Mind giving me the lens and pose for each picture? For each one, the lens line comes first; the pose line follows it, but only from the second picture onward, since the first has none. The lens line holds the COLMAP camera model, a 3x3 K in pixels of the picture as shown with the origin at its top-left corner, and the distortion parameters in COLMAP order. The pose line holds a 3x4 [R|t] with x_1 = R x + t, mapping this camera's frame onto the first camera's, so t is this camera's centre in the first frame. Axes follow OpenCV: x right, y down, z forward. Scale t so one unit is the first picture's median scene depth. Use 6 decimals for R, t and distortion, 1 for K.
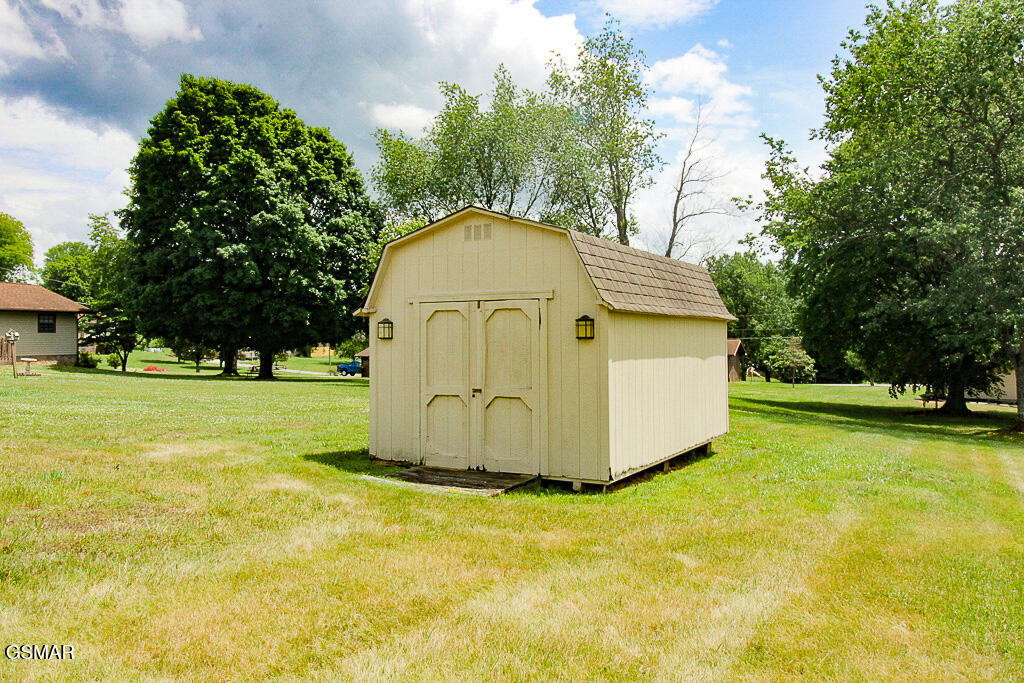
lens RADIAL K [[810.1, 0, 502.3], [0, 810.1, 346.8], [0, 0, 1]] dist [0.010034, -0.005121]
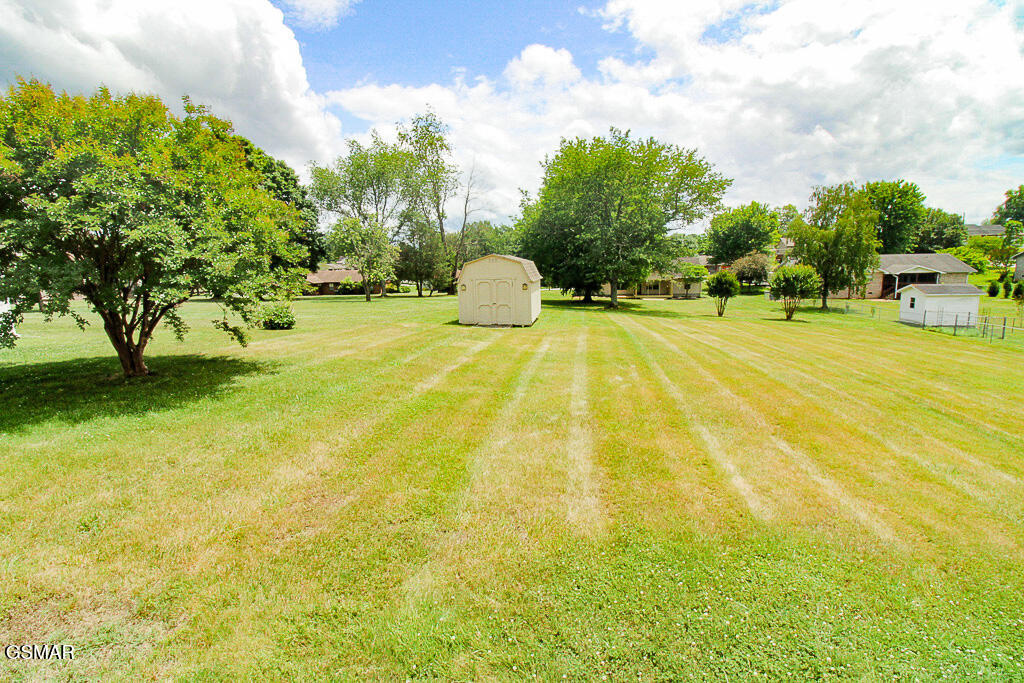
lens RADIAL K [[471.4, 0, 517.0], [0, 471.4, 332.5], [0, 0, 1]] dist [-0.023037, -0.001645]
pose [[0.927279, -0.070099, 0.367749, -0.160288], [0.020255, 0.990268, 0.137688, -0.023850], [-0.373822, -0.120227, 0.919675, -0.227076]]
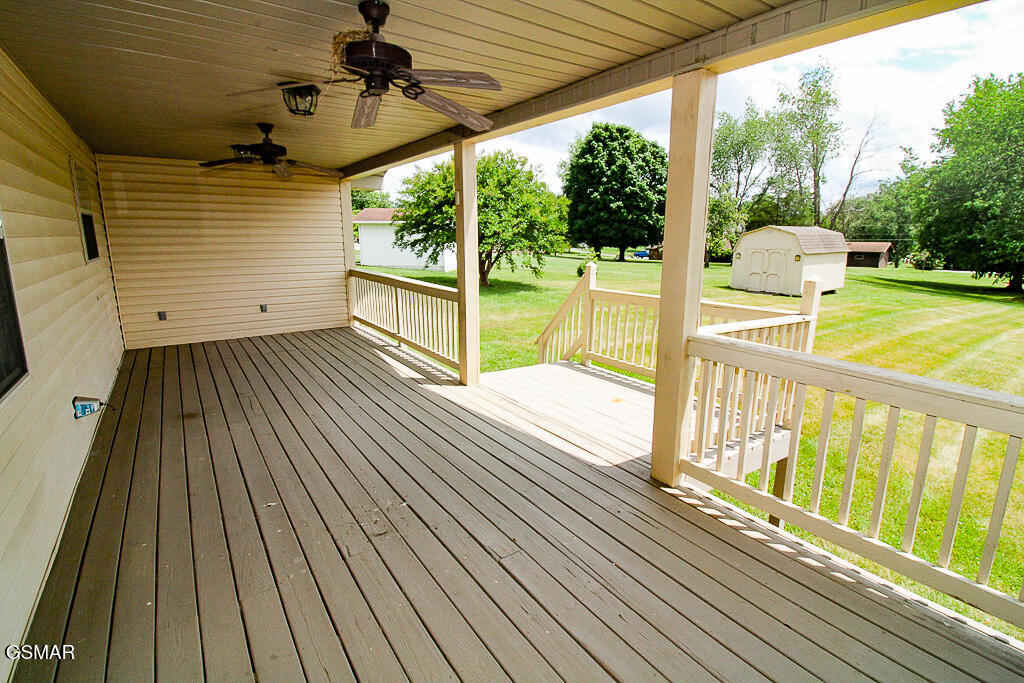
lens RADIAL K [[471.4, 0, 502.6], [0, 471.4, 334.1], [0, 0, 1]] dist [-0.023037, -0.001645]
pose [[0.910683, 0.082145, -0.404856, -0.054663], [-0.000043, 0.980049, 0.198754, -0.022979], [0.413105, -0.180984, 0.892518, -0.365771]]
